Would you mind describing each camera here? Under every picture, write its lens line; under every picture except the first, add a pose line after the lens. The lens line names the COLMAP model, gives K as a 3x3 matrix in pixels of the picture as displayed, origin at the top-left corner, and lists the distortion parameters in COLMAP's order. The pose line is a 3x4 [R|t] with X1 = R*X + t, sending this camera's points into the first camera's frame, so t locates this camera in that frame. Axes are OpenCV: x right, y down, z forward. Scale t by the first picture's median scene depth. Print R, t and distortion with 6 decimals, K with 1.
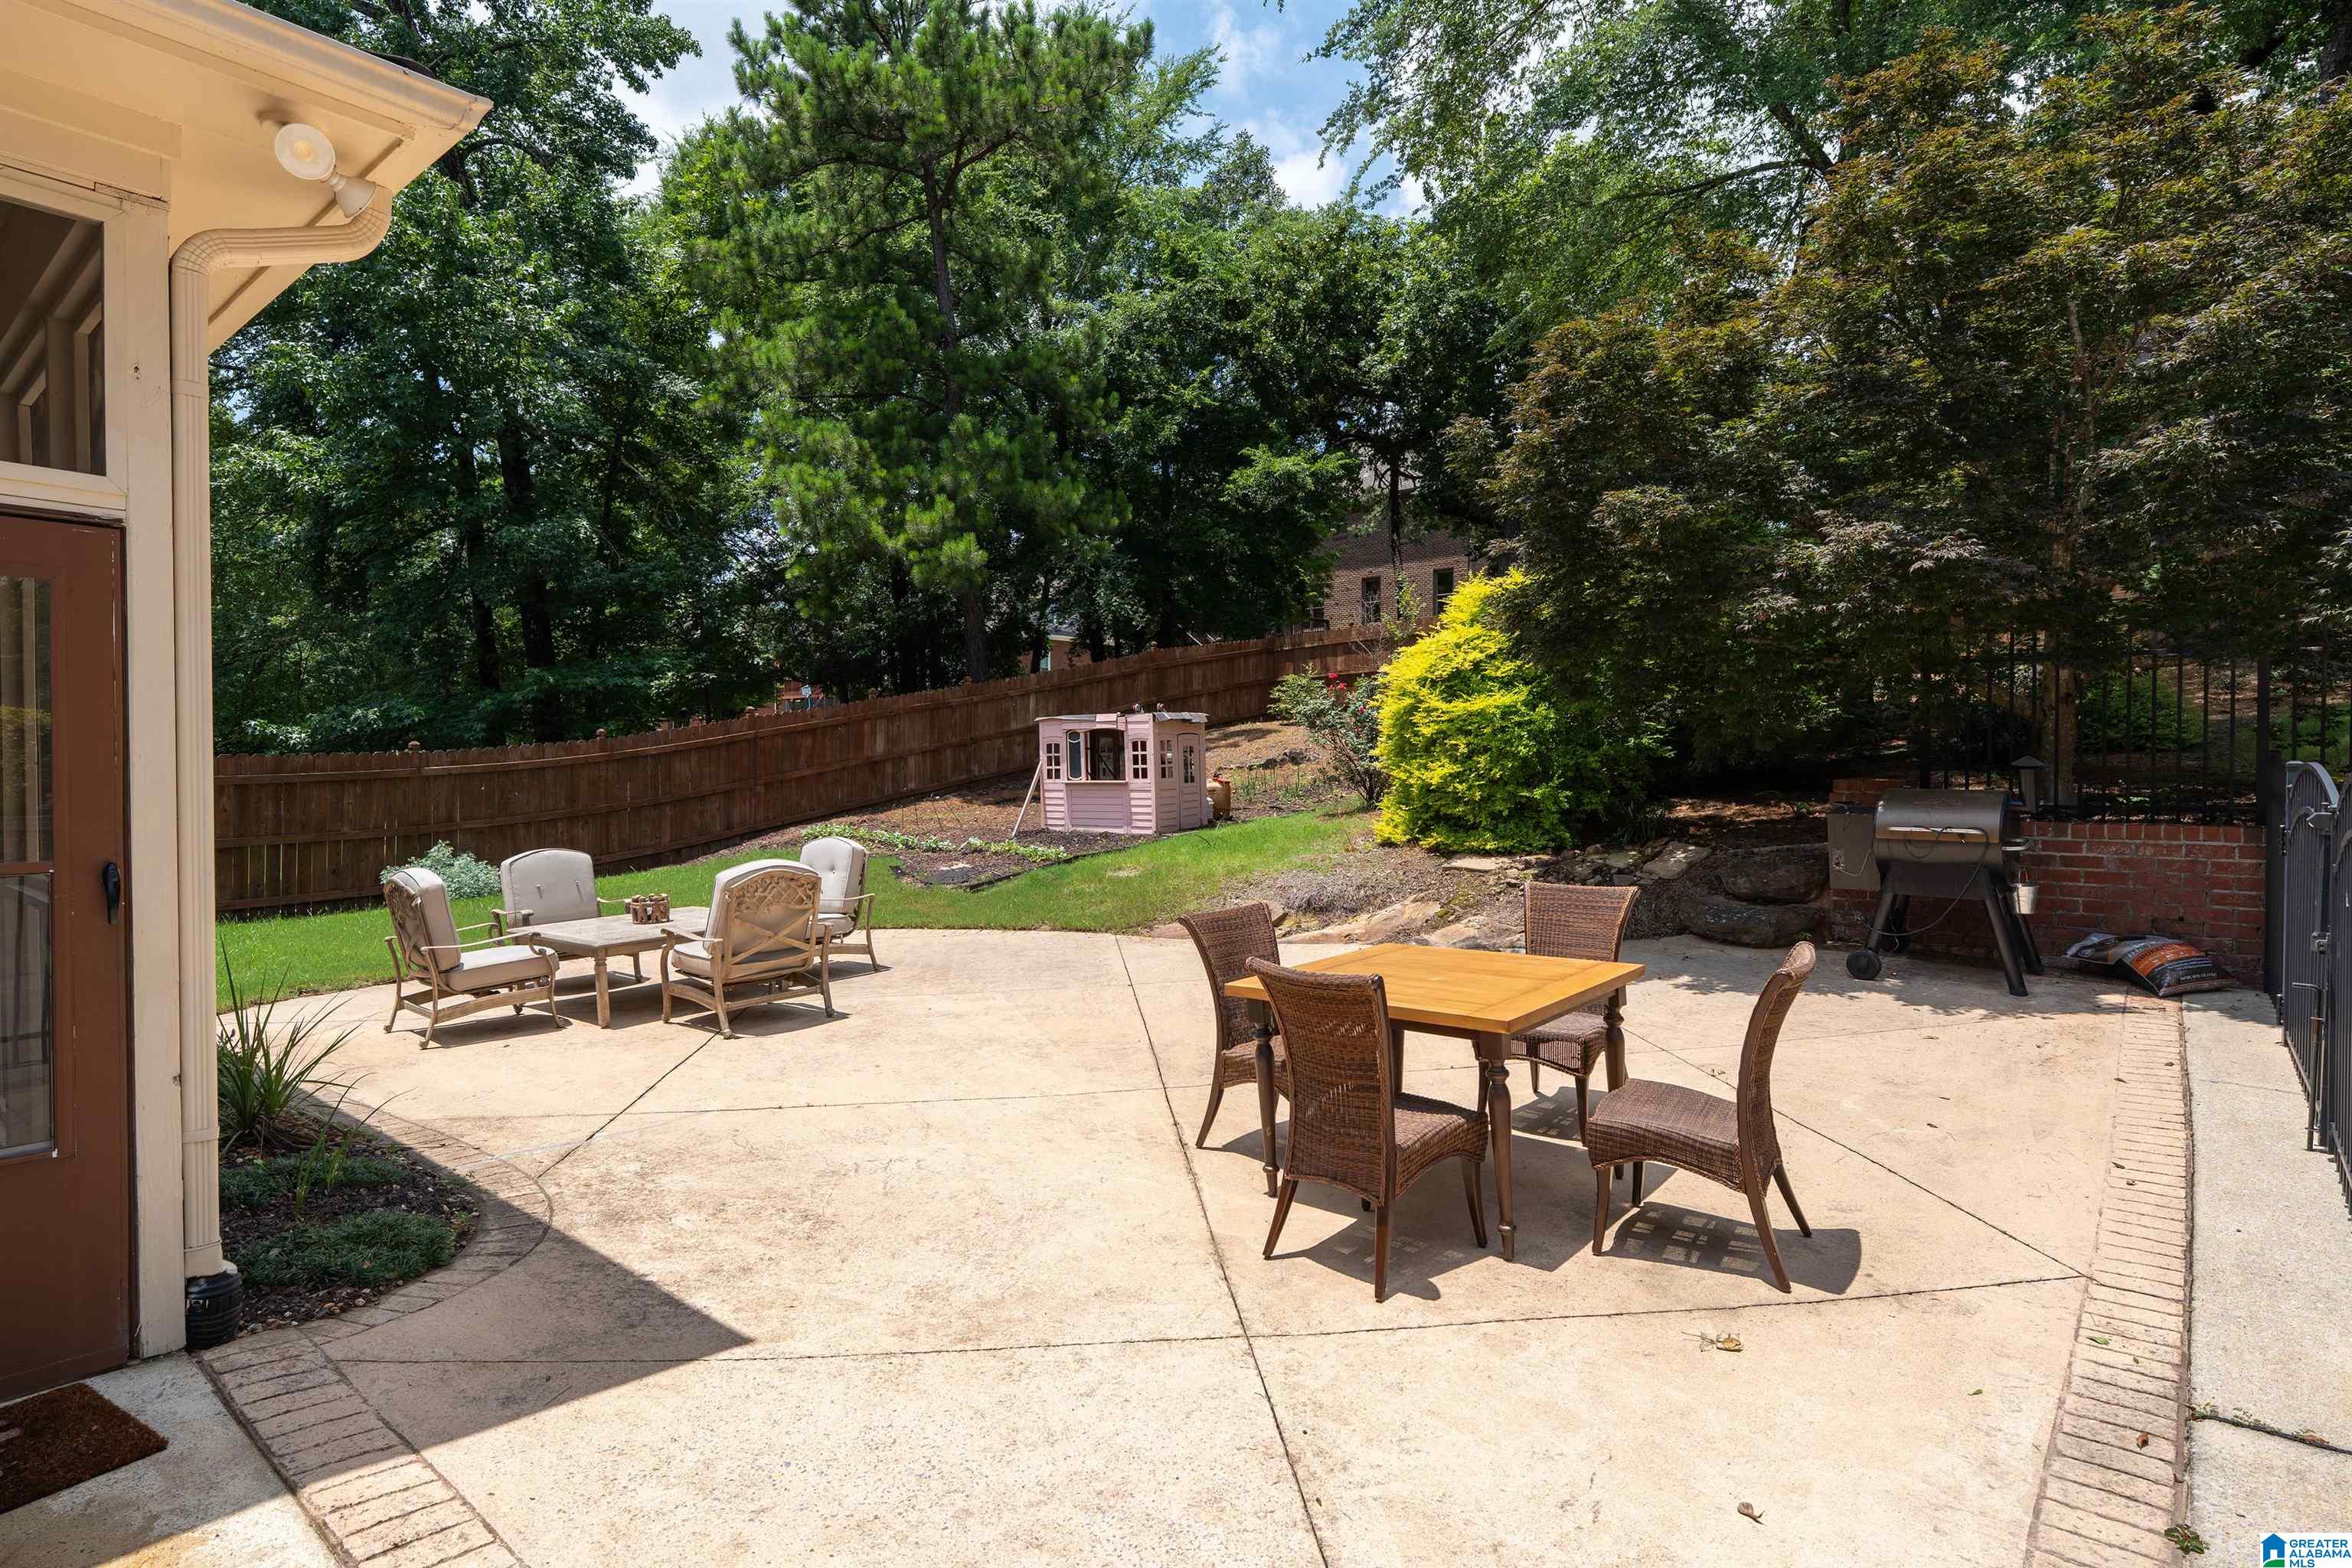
lens RADIAL K [[1294.7, 0, 1139.7], [0, 1294.7, 764.8], [0, 0, 1]] dist [0.010720, -0.000689]
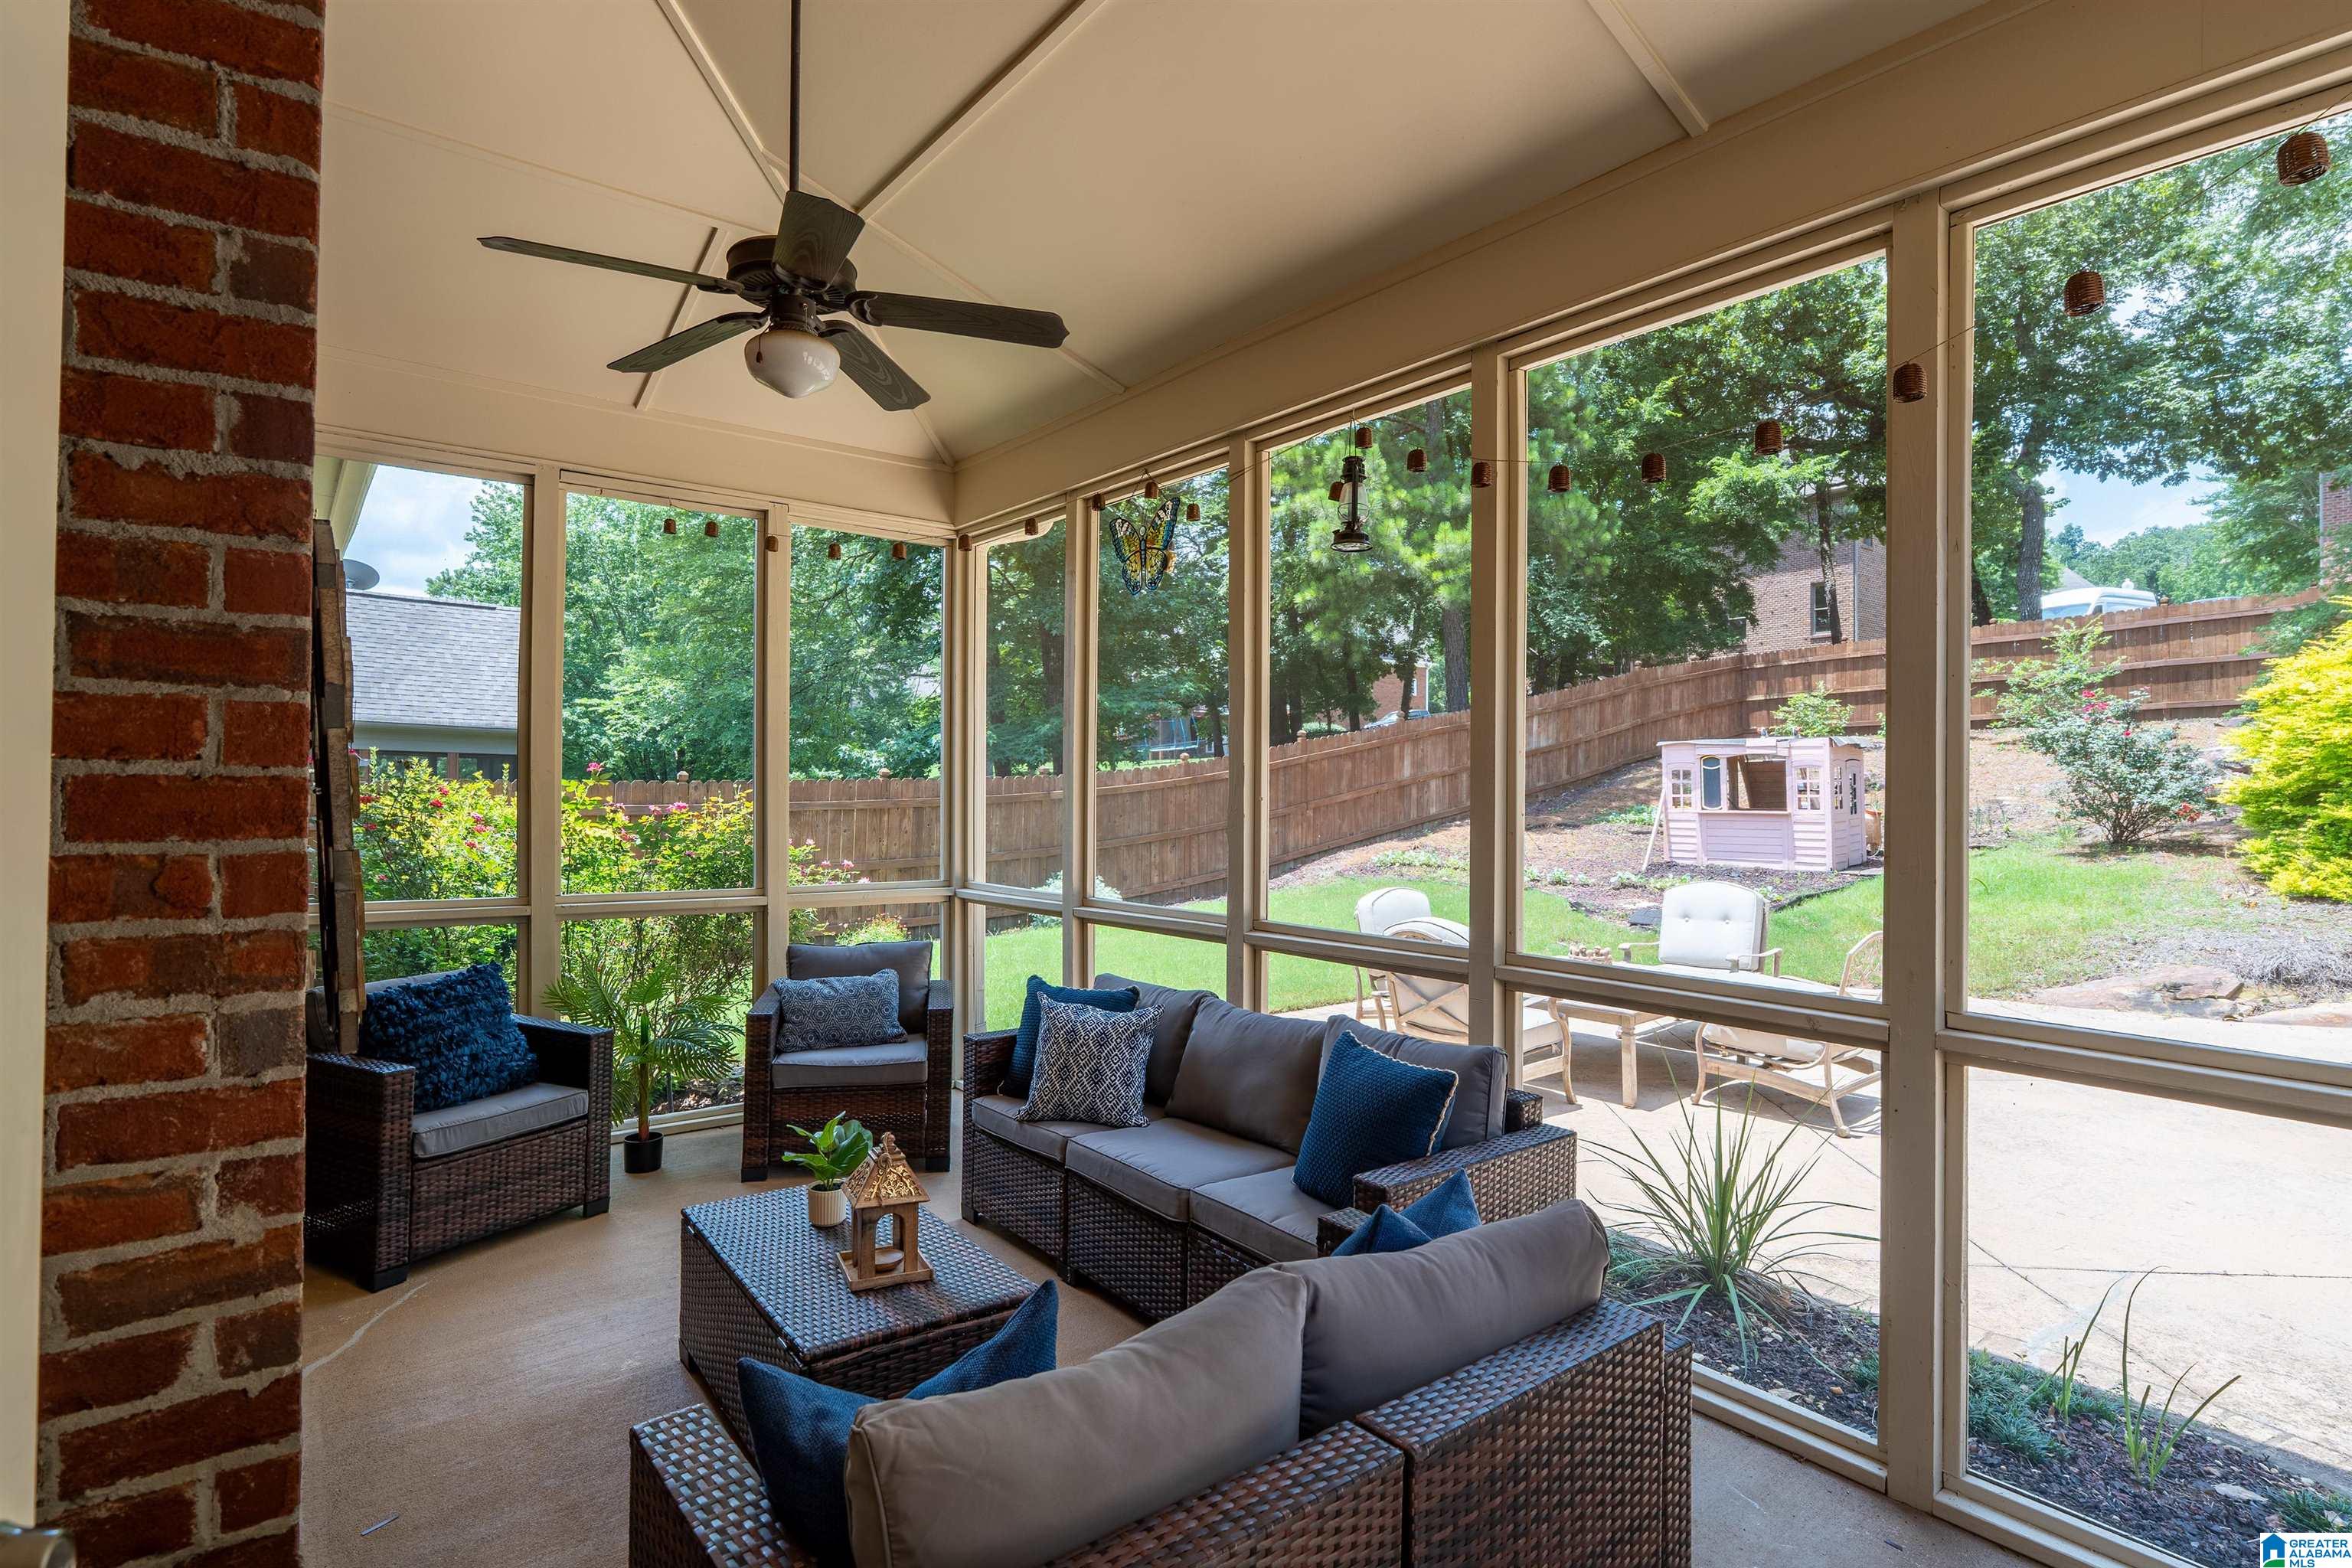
lens RADIAL K [[1213.8, 0, 1159.7], [0, 1213.8, 790.7], [0, 0, 1]] dist [-0.001846, 0.000820]
pose [[0.978851, 0.006770, -0.204464, -0.253296], [-0.005355, 0.999958, 0.007475, -0.005951], [0.204506, -0.006222, 0.978845, 0.070934]]
